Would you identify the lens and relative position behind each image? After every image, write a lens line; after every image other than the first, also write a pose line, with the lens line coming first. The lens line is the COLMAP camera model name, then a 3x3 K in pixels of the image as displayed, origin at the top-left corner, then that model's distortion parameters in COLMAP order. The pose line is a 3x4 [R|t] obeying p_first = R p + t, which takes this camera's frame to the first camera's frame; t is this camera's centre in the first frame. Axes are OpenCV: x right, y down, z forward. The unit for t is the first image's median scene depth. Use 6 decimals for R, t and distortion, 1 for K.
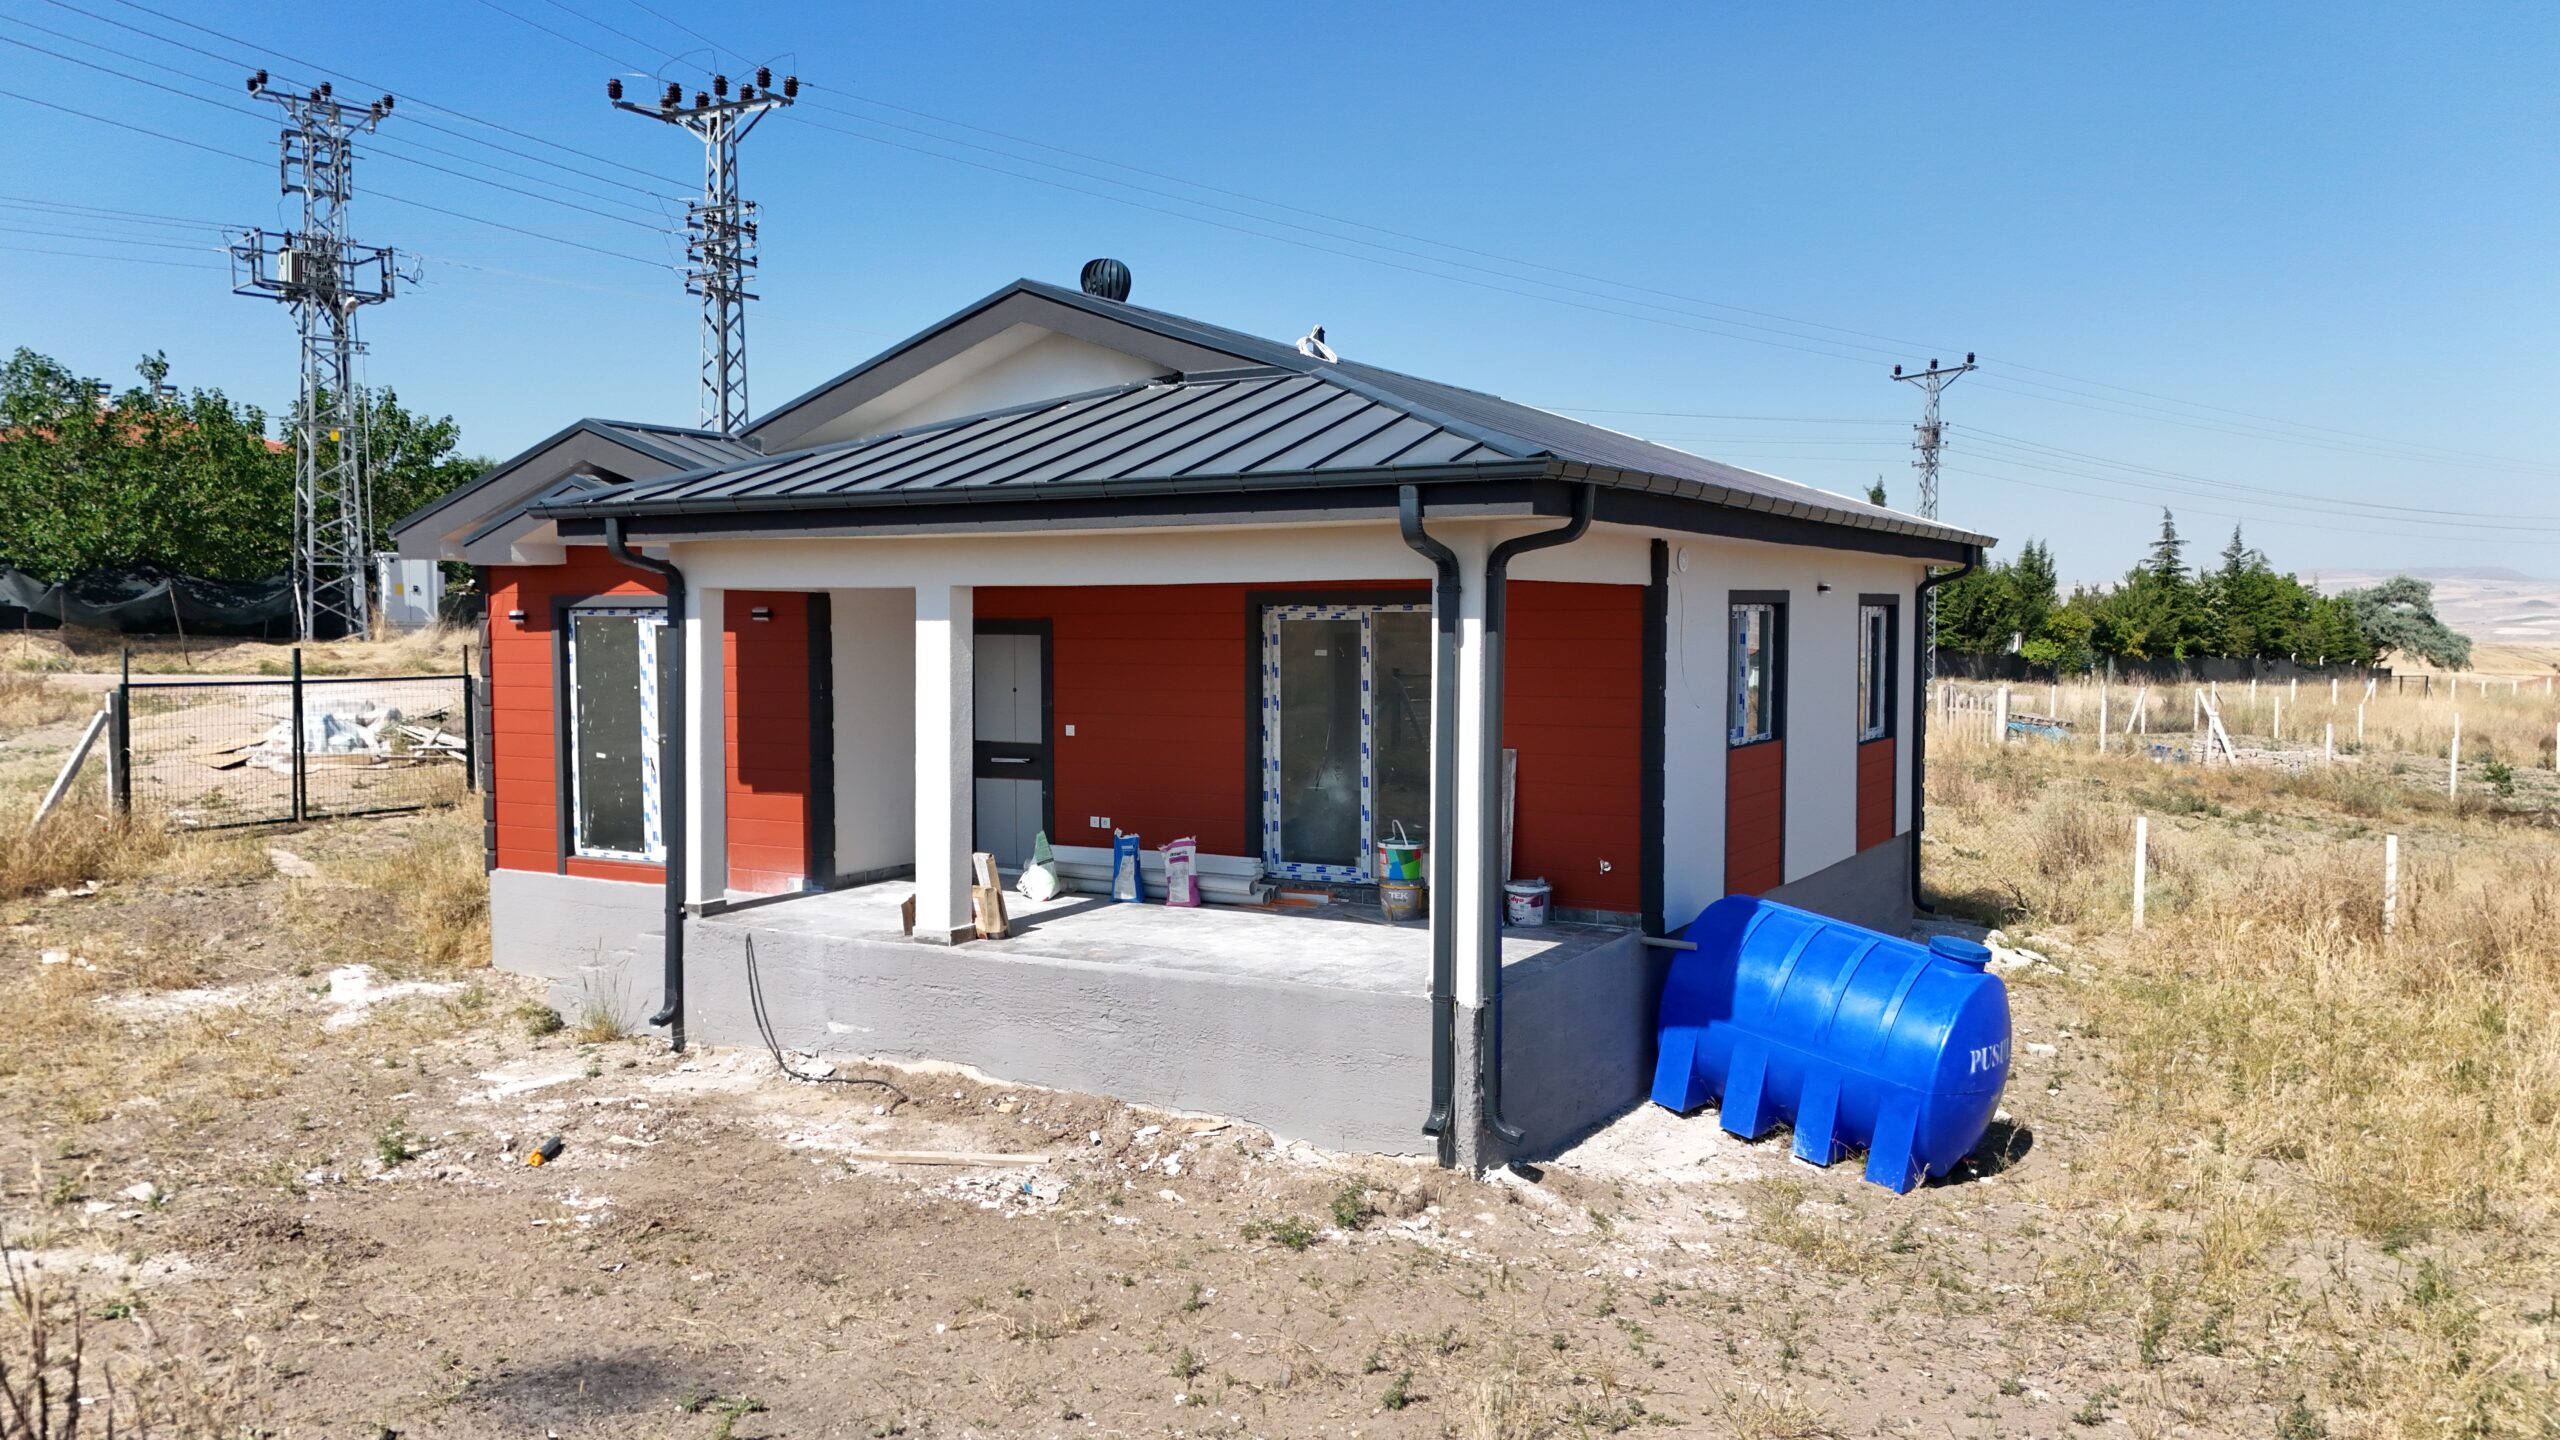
lens RADIAL K [[1884.5, 0, 1280.0], [0, 1884.5, 720.0], [0, 0, 1]] dist [0.092531, -0.094540]
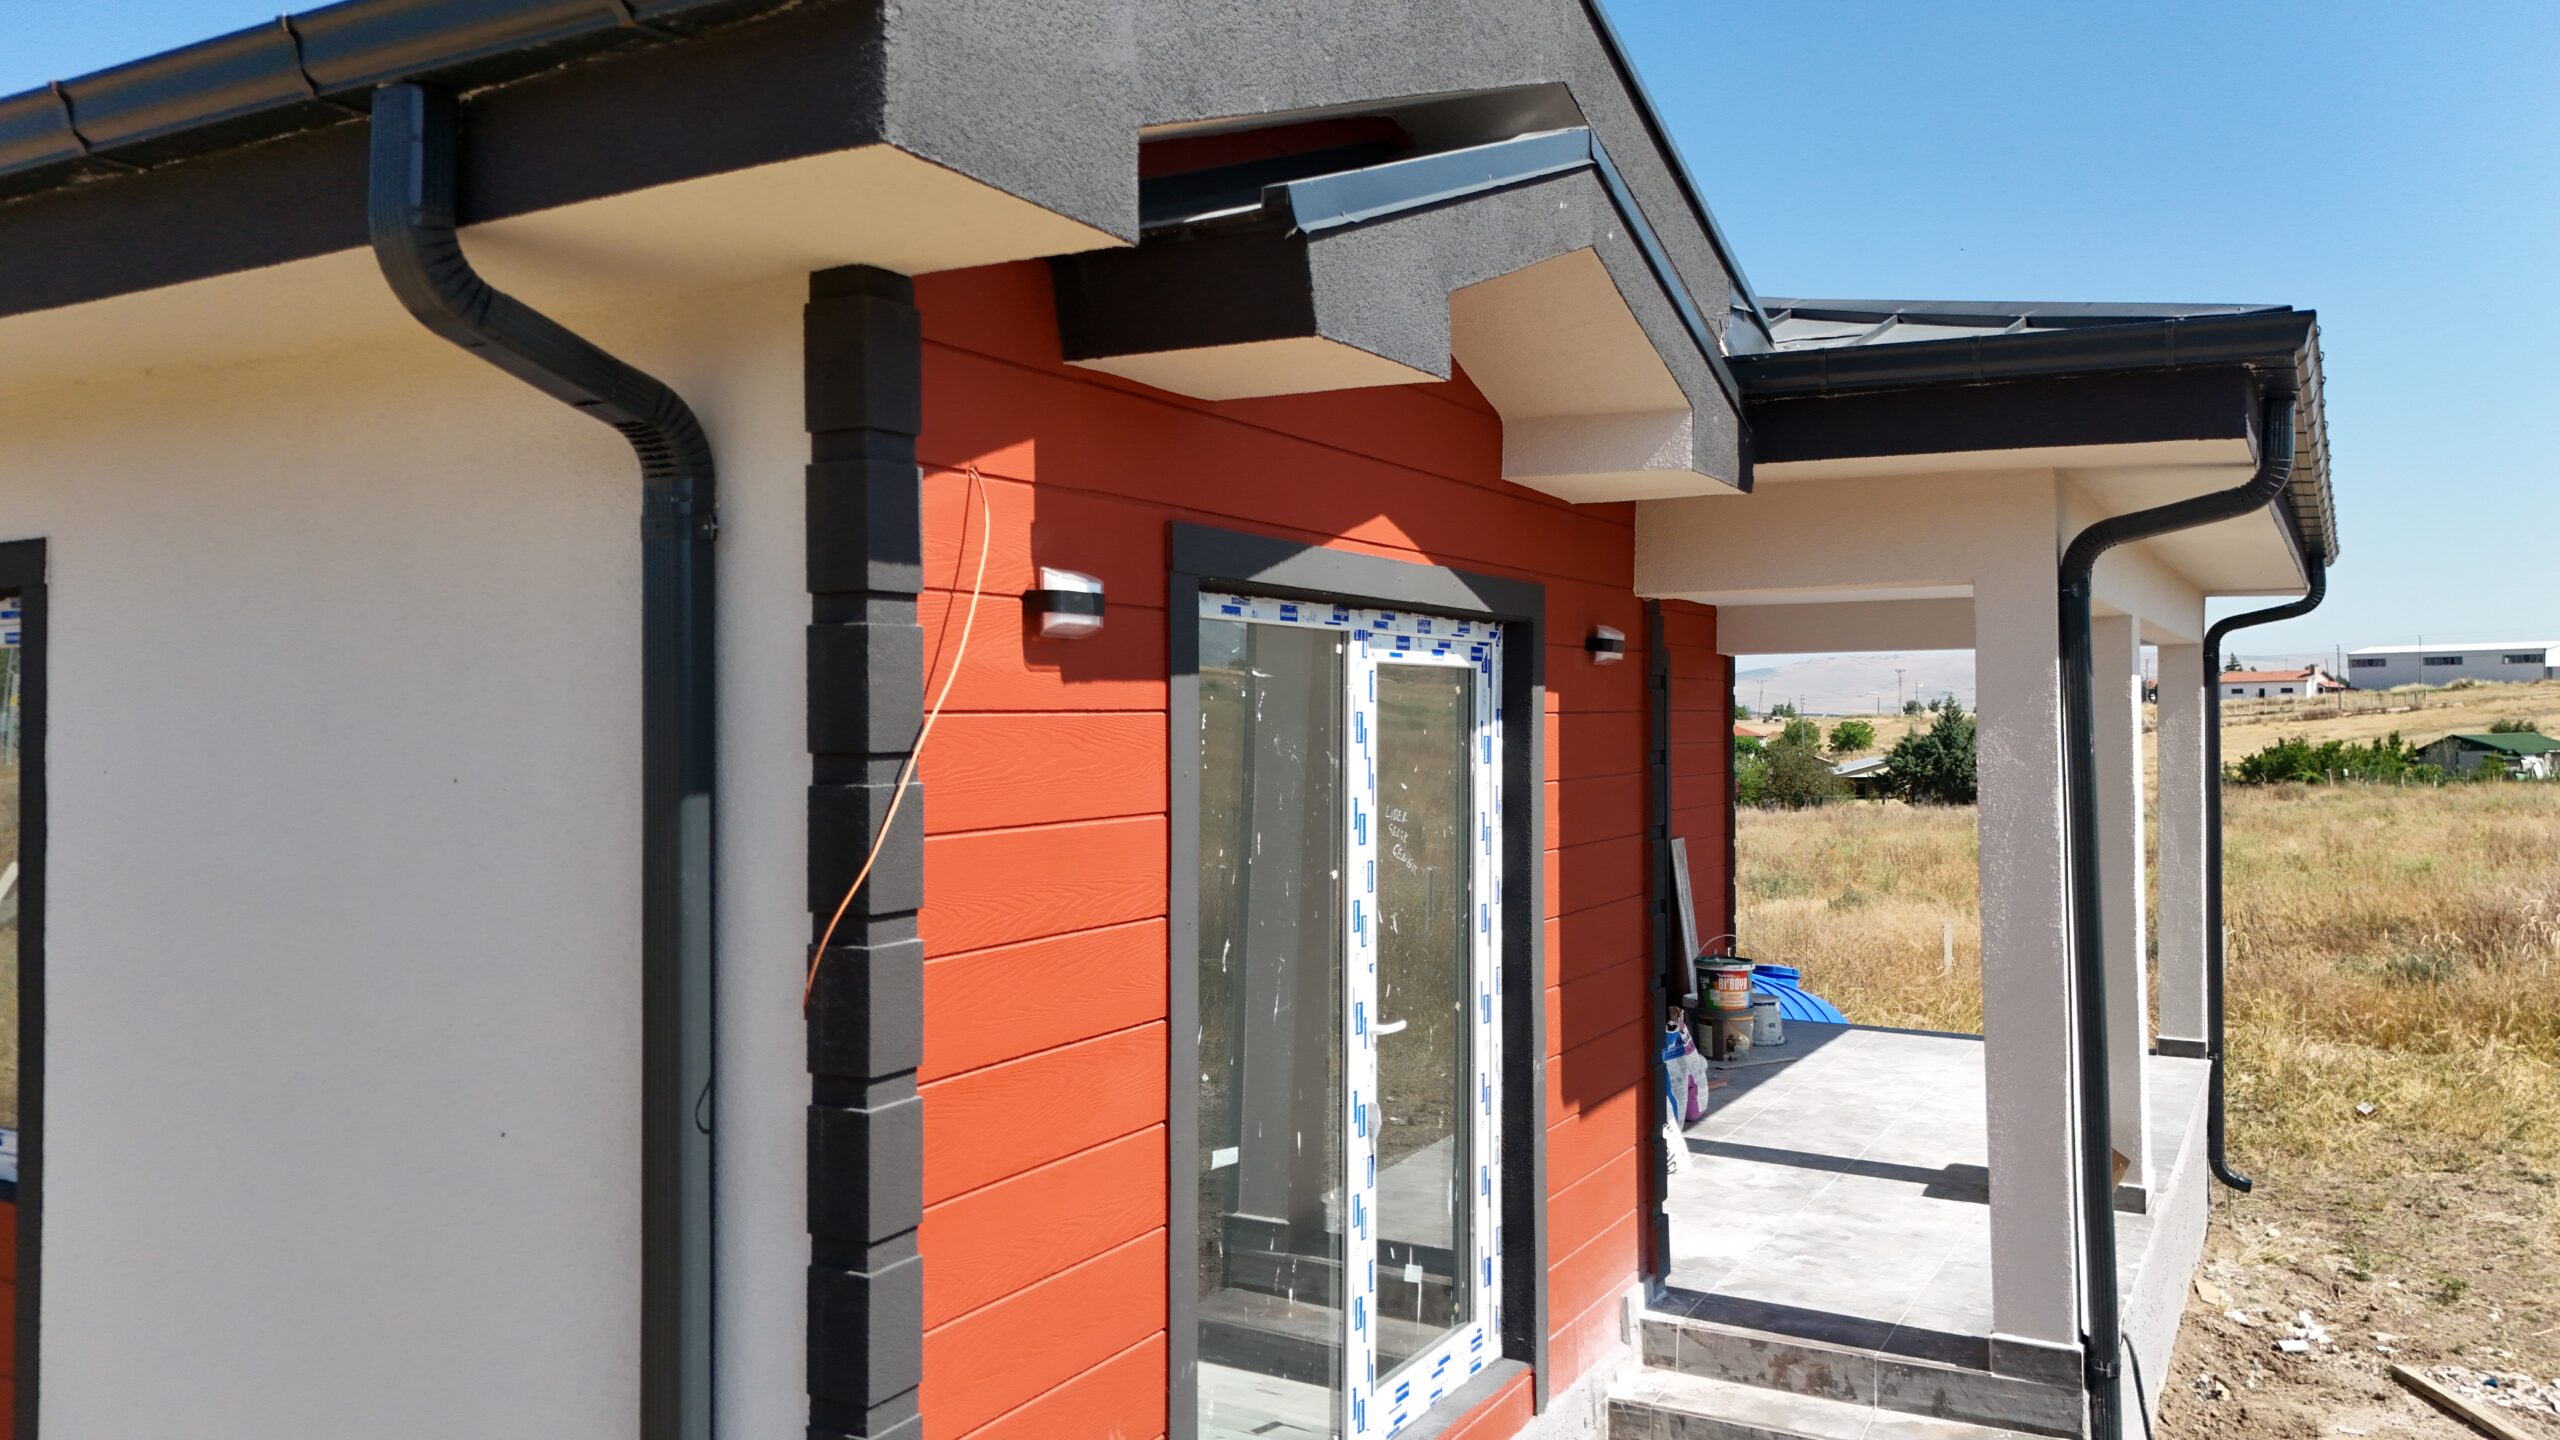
lens RADIAL K [[1884.5, 0, 1280.0], [0, 1884.5, 720.0], [0, 0, 1]] dist [0.092531, -0.094540]
pose [[-0.021435, 0.001611, 0.999769, -0.739589], [0.056868, 0.998382, -0.000390, -0.048589], [-0.998152, 0.056846, -0.021492, 1.197281]]
